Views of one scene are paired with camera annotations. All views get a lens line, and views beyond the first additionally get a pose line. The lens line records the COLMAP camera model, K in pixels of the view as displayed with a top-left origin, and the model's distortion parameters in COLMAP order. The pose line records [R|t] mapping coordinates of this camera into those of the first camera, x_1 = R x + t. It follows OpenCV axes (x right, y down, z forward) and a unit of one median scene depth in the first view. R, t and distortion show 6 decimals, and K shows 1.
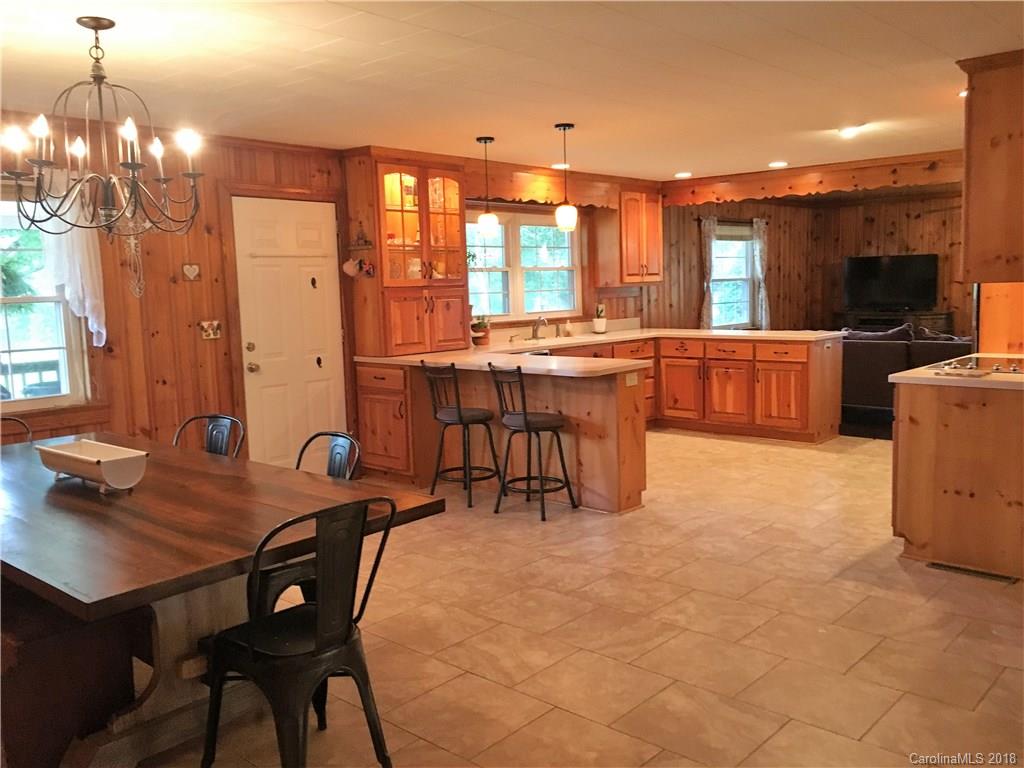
lens RADIAL K [[872.2, 0, 510.2], [0, 872.2, 380.0], [0, 0, 1]] dist [0.034347, -0.009325]
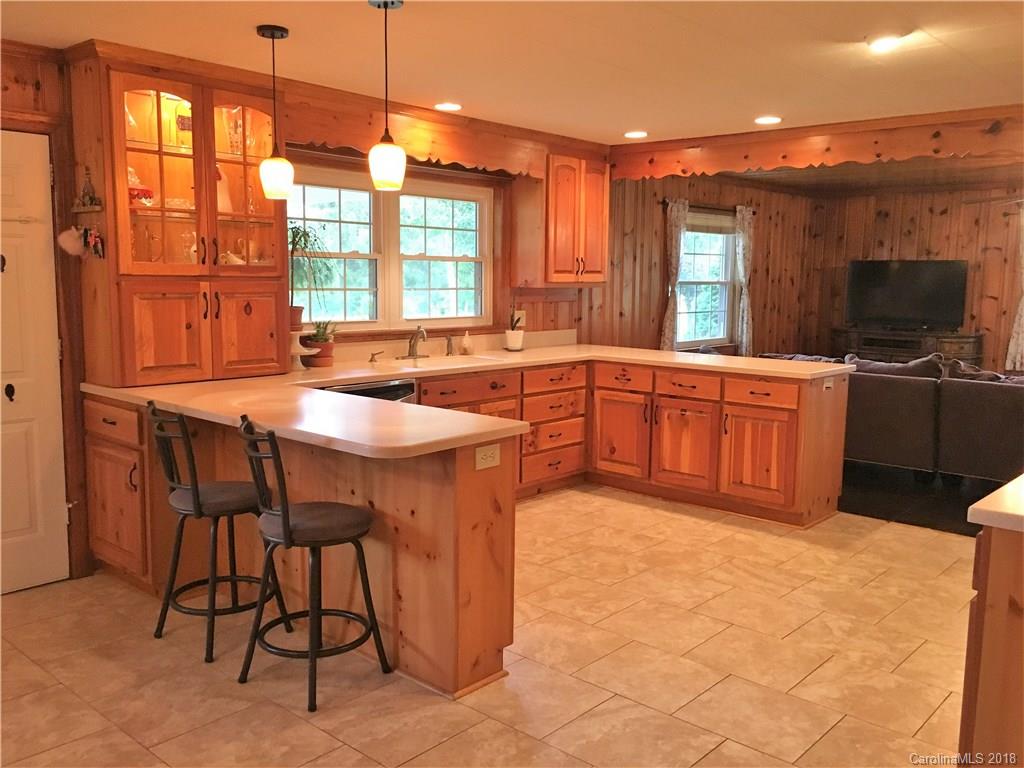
lens RADIAL K [[869.4, 0, 512.0], [0, 869.4, 384.0], [0, 0, 1]] dist [0.065087, -0.092055]
pose [[0.999184, 0.038355, 0.012646, 0.103425], [-0.038533, 0.999158, 0.014098, -0.040046], [-0.012094, -0.014574, 0.999821, 0.309013]]
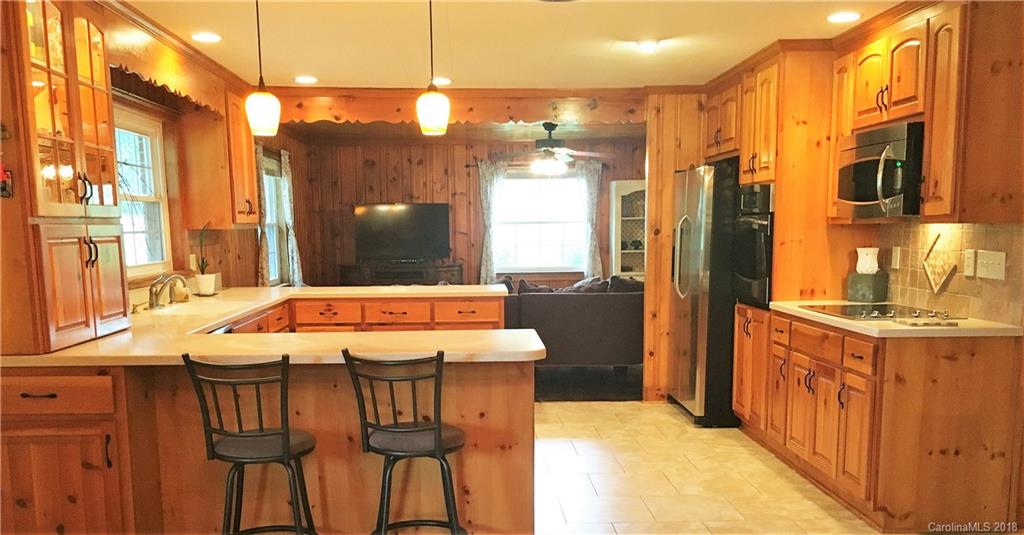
lens RADIAL K [[916.1, 0, 496.5], [0, 916.1, 358.8], [0, 0, 1]] dist [0.053327, -0.001678]
pose [[0.711123, -0.081201, 0.698363, -0.275394], [0.066511, 0.996623, 0.048154, -0.026255], [-0.699915, 0.012205, 0.714122, 0.354302]]
